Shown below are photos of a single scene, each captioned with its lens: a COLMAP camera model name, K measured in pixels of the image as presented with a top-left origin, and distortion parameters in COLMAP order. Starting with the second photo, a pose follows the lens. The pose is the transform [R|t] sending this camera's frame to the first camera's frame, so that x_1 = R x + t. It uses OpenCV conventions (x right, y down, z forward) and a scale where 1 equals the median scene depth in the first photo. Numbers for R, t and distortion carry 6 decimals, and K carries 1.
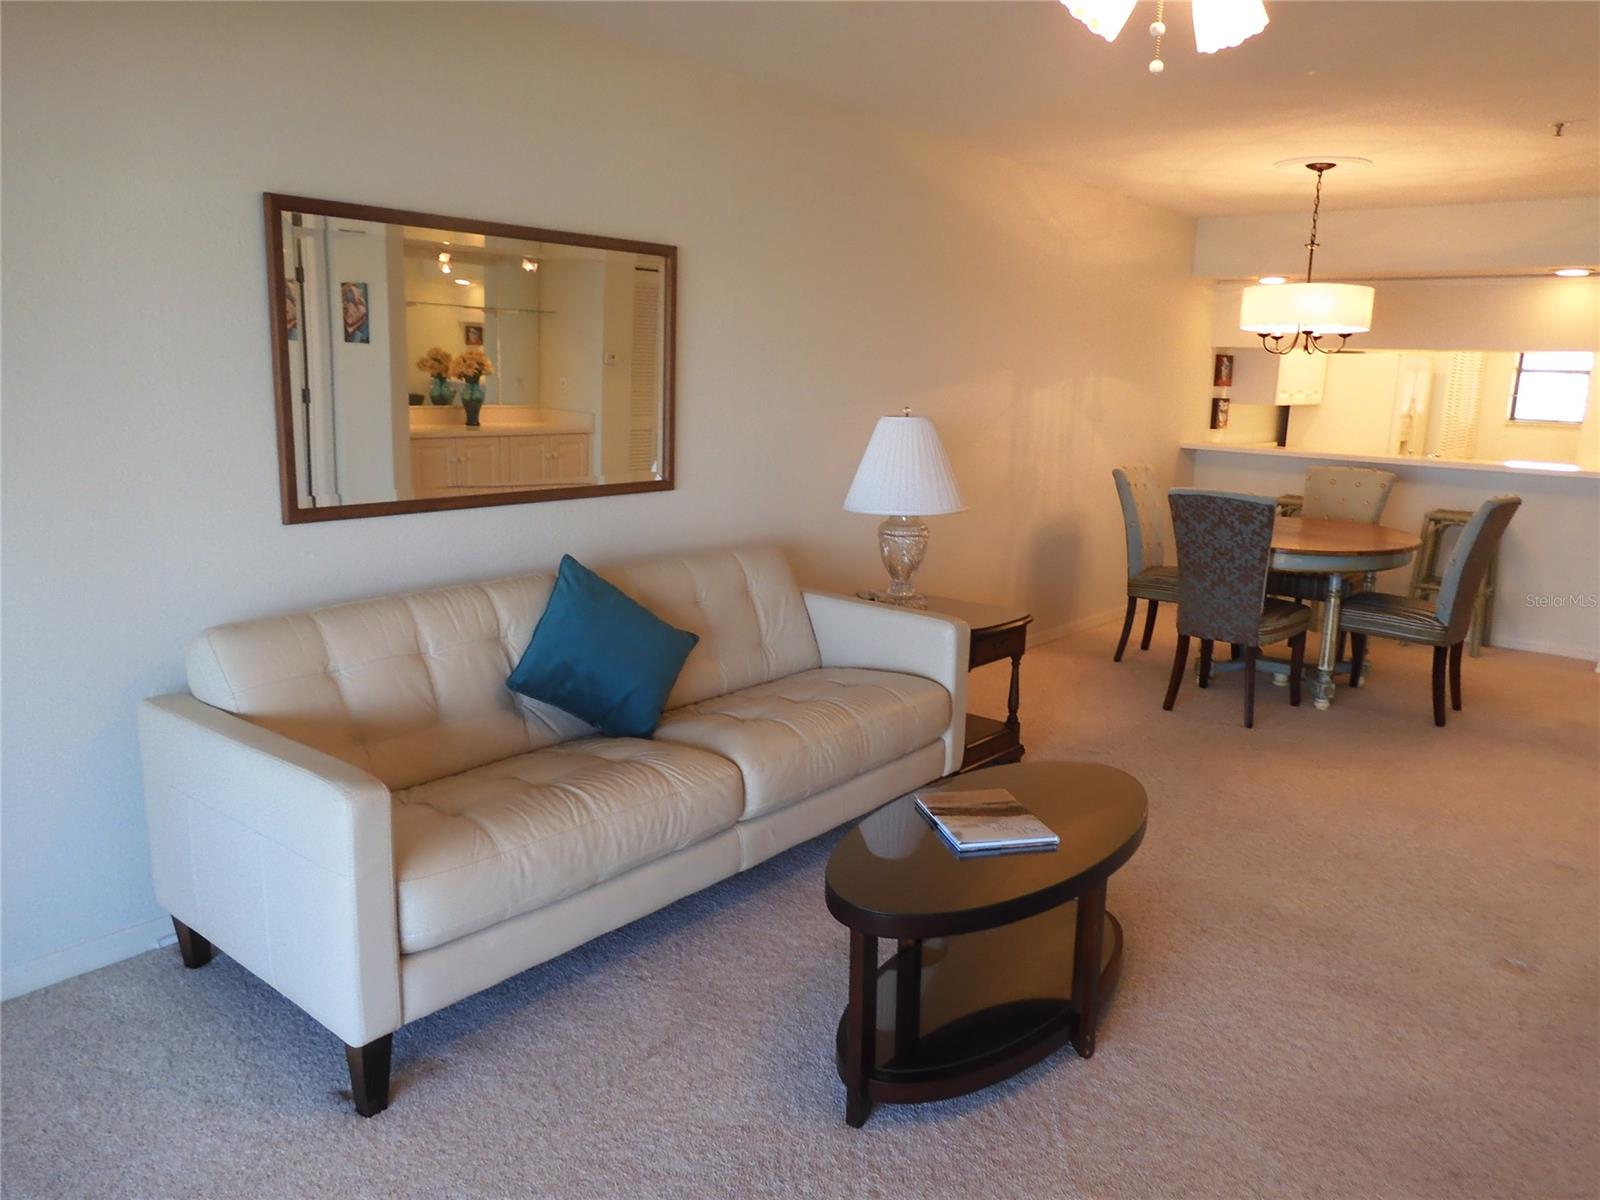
lens RADIAL K [[1145.8, 0, 791.1], [0, 1145.8, 599.7], [0, 0, 1]] dist [0.002606, -0.002304]
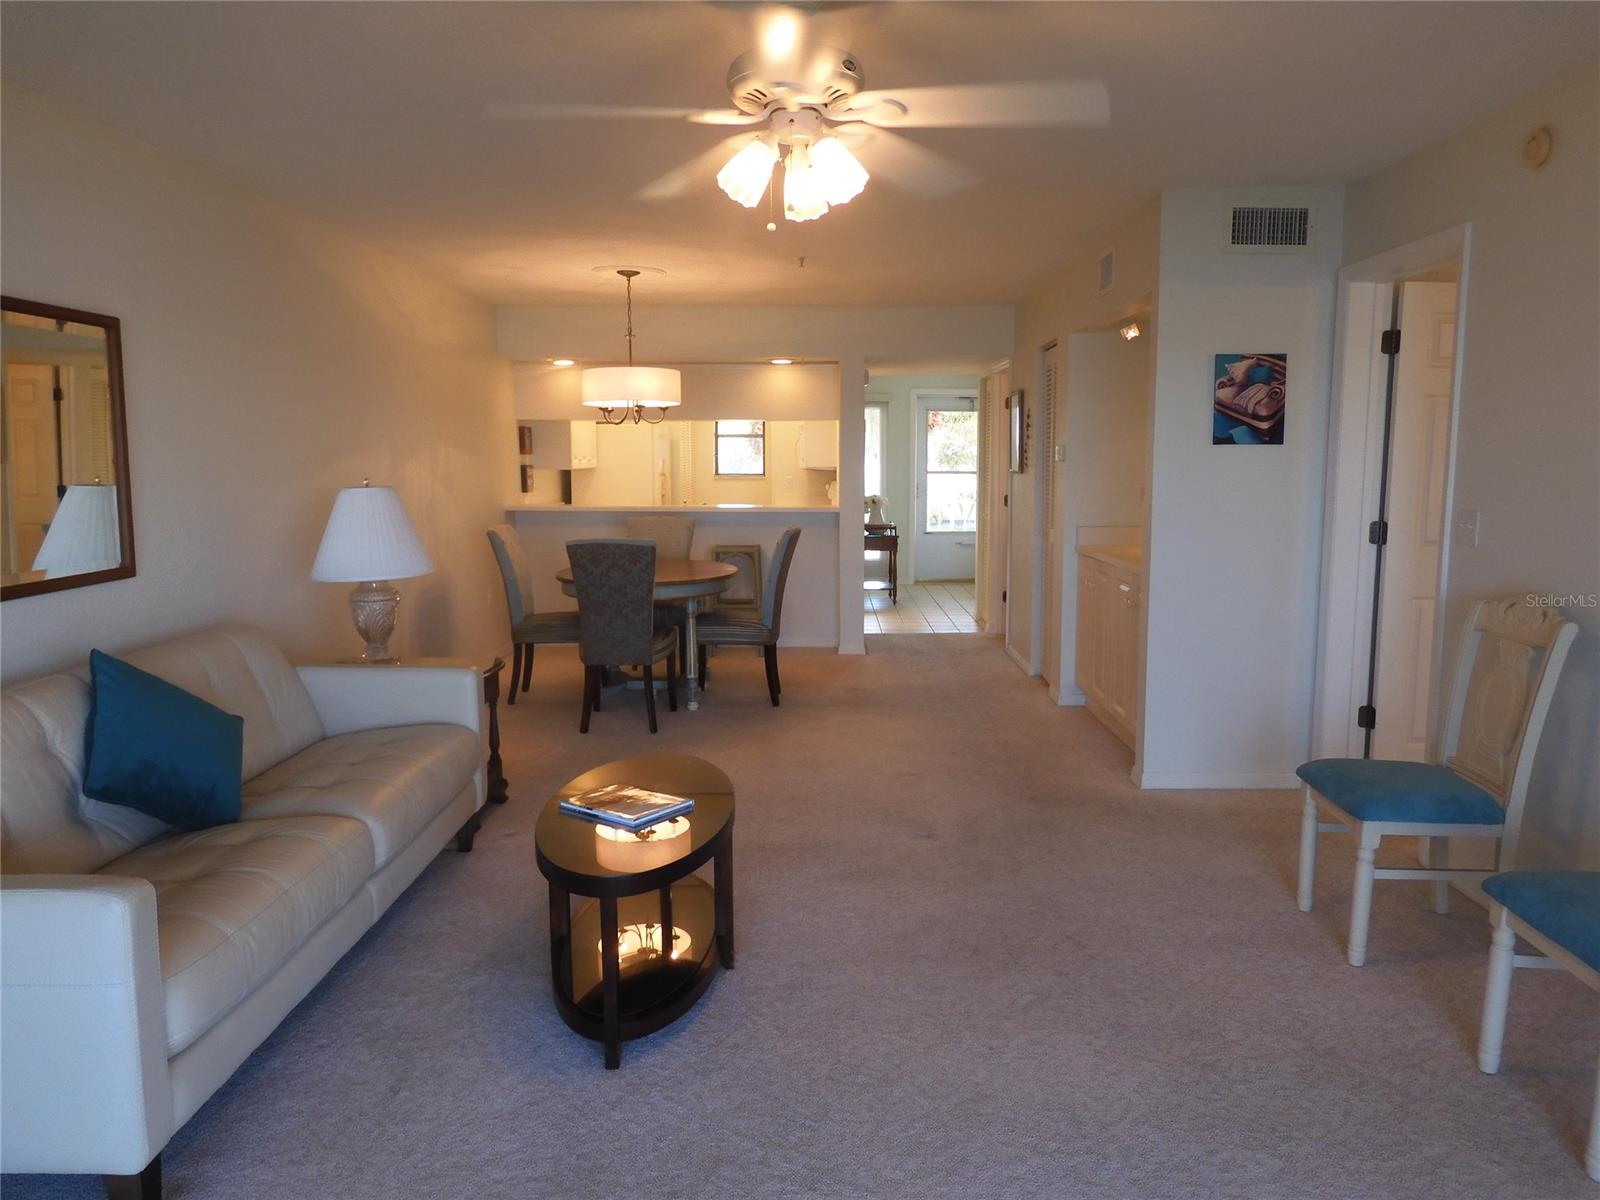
lens RADIAL K [[1161.5, 0, 781.1], [0, 1161.5, 600.7], [0, 0, 1]] dist [0.006588, 0.001797]
pose [[0.777934, -0.107442, 0.619092, -0.220869], [0.146917, 0.989064, -0.012961, 0.009669], [-0.610929, 0.101038, 0.785212, -0.043239]]
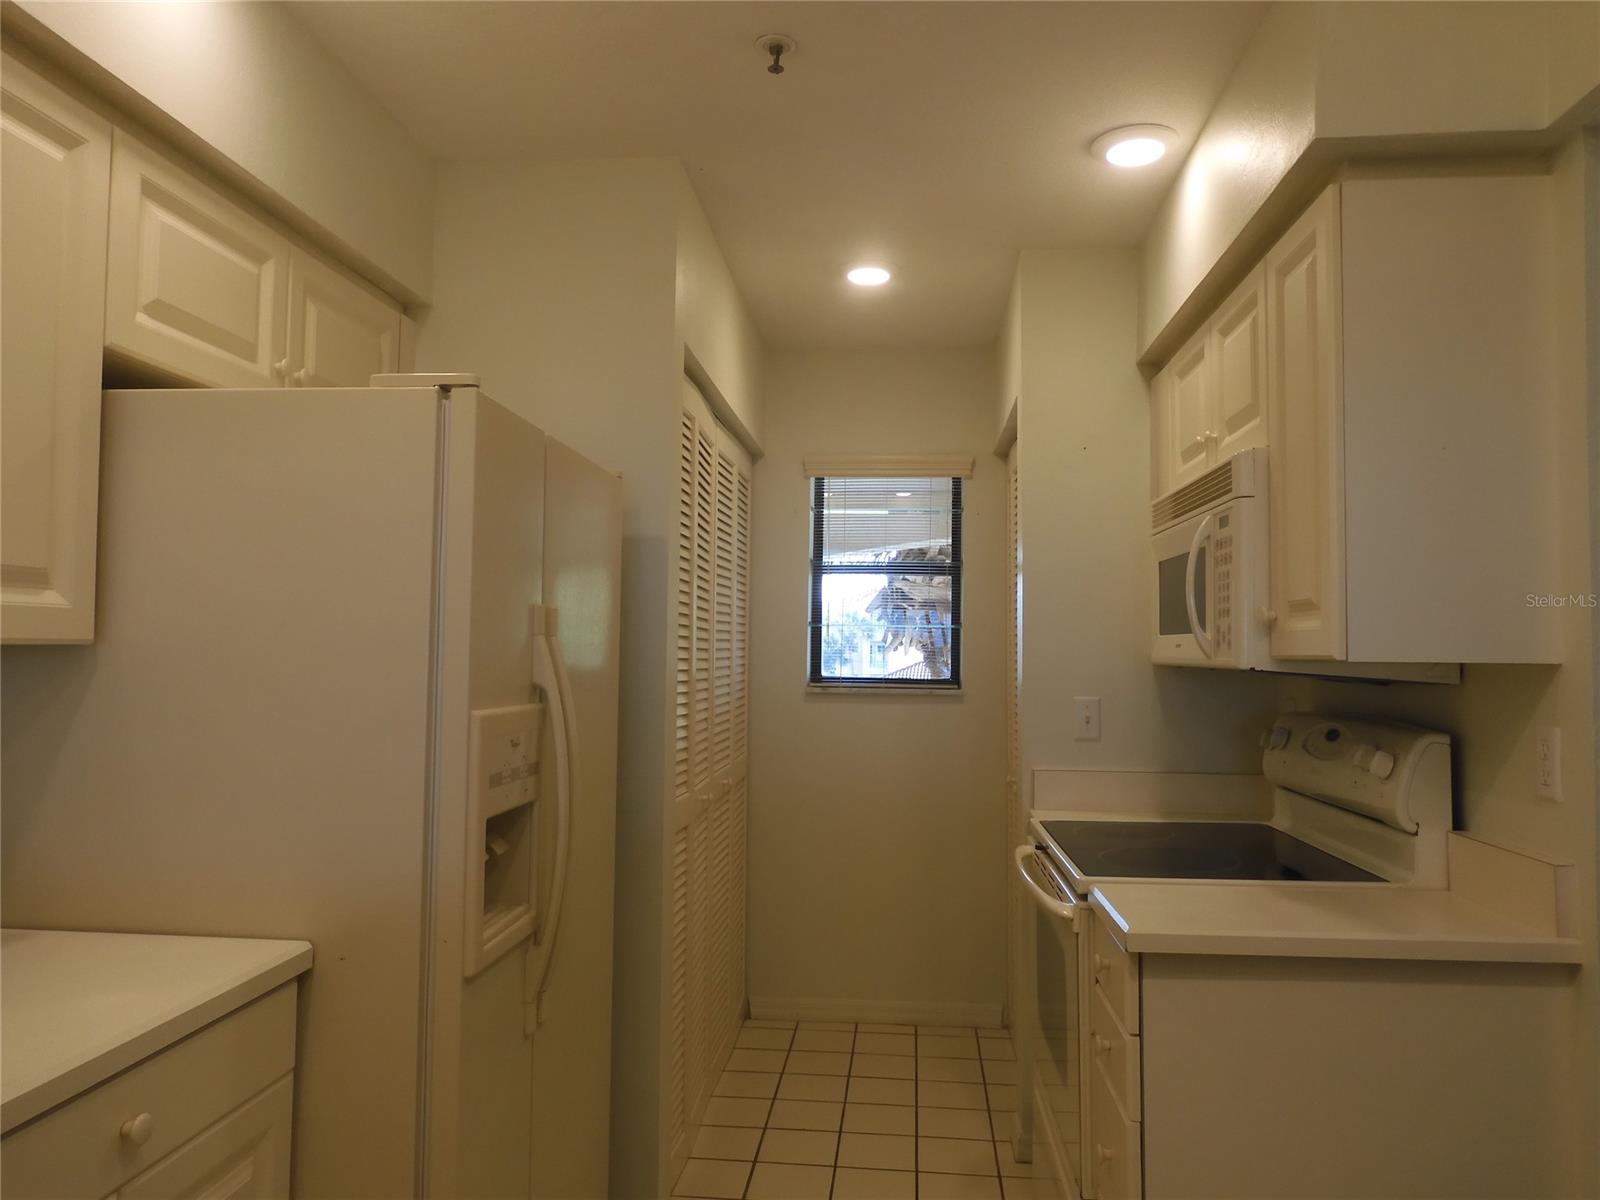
lens RADIAL K [[1143.9, 0, 797.7], [0, 1143.9, 596.1], [0, 0, 1]] dist [-0.001303, 0.000099]
pose [[0.815290, 0.008894, 0.578985, 0.726509], [0.124749, 0.973705, -0.190620, -0.207604], [-0.565456, 0.227639, 0.792742, 1.270615]]
